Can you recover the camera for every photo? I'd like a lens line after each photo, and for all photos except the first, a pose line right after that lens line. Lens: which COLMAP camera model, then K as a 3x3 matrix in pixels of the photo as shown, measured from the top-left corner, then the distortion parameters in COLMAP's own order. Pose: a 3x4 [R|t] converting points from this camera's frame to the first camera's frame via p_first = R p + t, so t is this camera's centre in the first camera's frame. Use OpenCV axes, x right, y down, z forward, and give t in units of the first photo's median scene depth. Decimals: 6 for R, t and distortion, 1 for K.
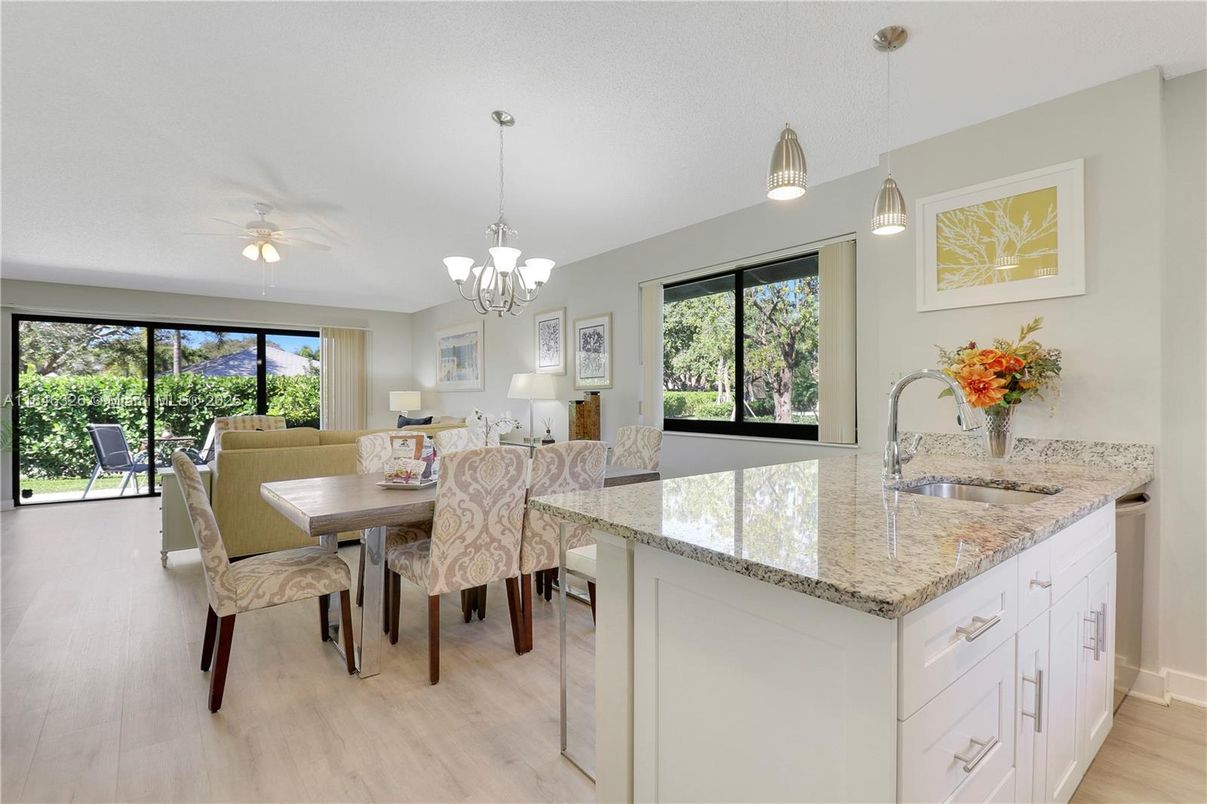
lens RADIAL K [[567.4, 0, 601.5], [0, 567.4, 402.5], [0, 0, 1]] dist [-0.007312, -0.004893]
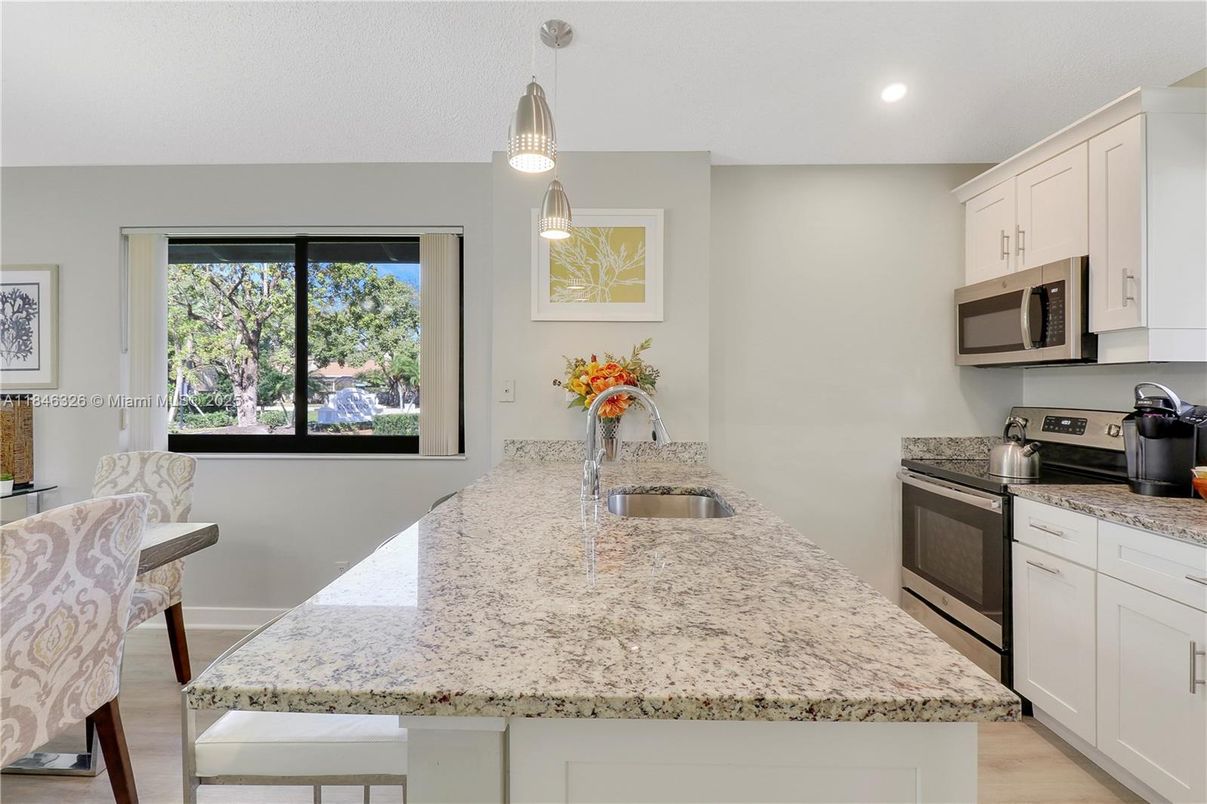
lens RADIAL K [[567.4, 0, 604.3], [0, 567.4, 394.9], [0, 0, 1]] dist [-0.007312, -0.004893]
pose [[0.625971, -0.003985, 0.779836, -0.154413], [0.004473, 0.999989, 0.001519, -0.030647], [-0.779833, 0.002538, 0.625982, 0.286009]]
